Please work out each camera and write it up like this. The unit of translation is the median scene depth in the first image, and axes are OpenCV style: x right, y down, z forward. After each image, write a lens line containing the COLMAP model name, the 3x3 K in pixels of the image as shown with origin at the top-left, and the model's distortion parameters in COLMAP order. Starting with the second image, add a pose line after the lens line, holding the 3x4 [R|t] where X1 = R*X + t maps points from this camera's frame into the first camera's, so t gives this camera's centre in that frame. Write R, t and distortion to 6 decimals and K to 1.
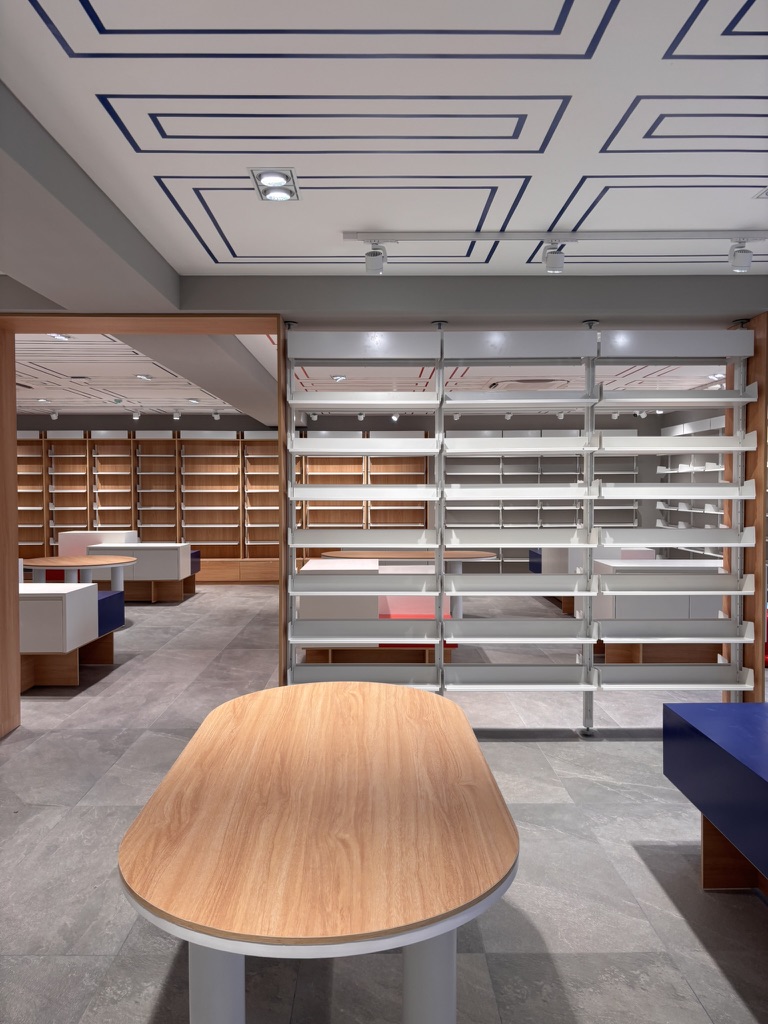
lens RADIAL K [[780.2, 0, 385.1], [0, 780.2, 510.7], [0, 0, 1]] dist [0.028537, -0.005343]
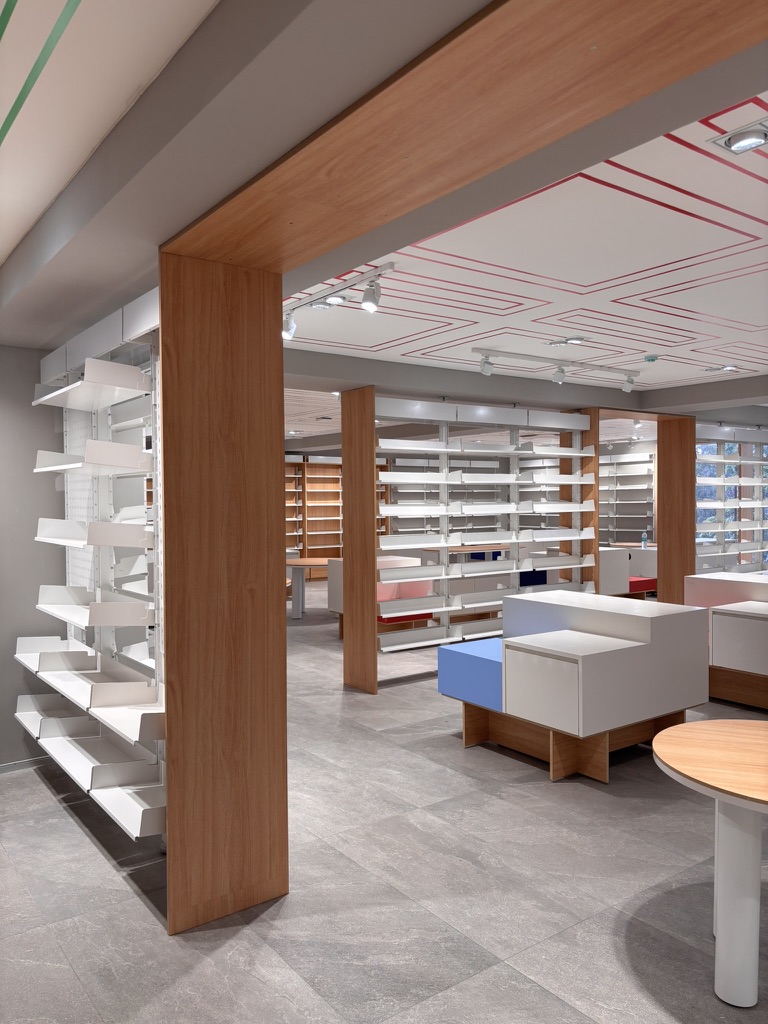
lens RADIAL K [[780.2, 0, 379.8], [0, 780.2, 516.1], [0, 0, 1]] dist [0.028537, -0.005343]
pose [[0.752679, -0.005312, 0.658366, -0.825303], [0.009037, 0.999957, -0.002263, -0.003238], [-0.658326, 0.007653, 0.752694, 0.001059]]
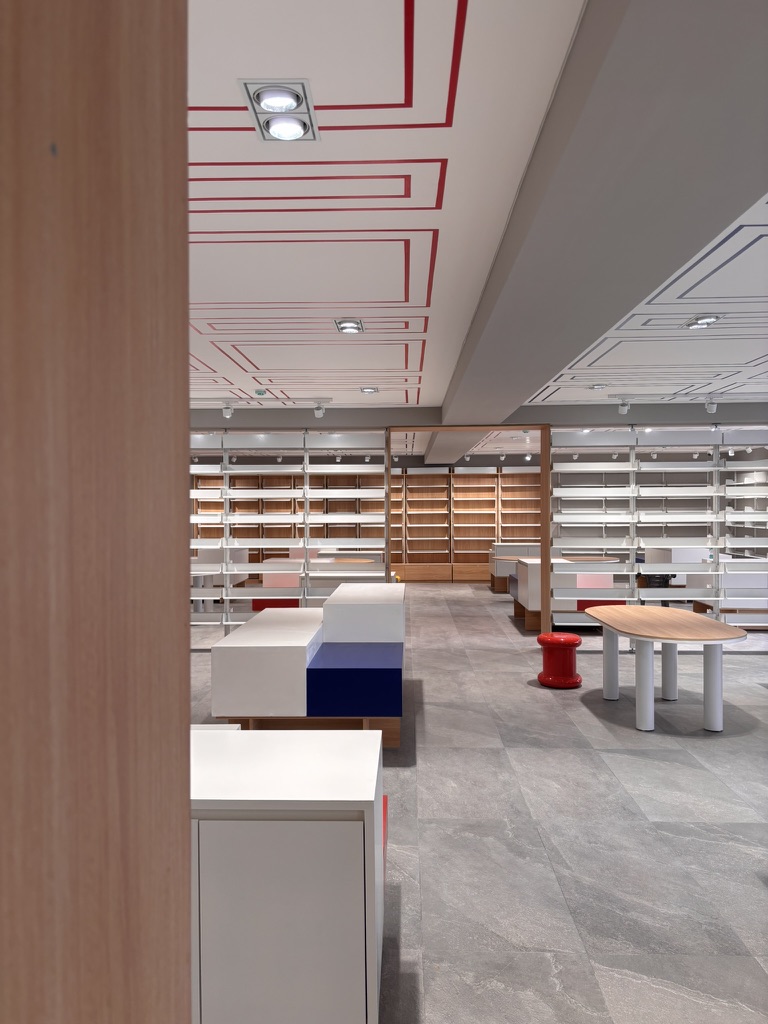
lens RADIAL K [[780.2, 0, 381.8], [0, 780.2, 511.4], [0, 0, 1]] dist [0.028537, -0.005343]
pose [[0.999294, -0.002427, -0.037486, -0.172974], [0.001689, 0.999804, -0.019709, -0.001172], [0.037527, 0.019632, 0.999103, -0.329577]]
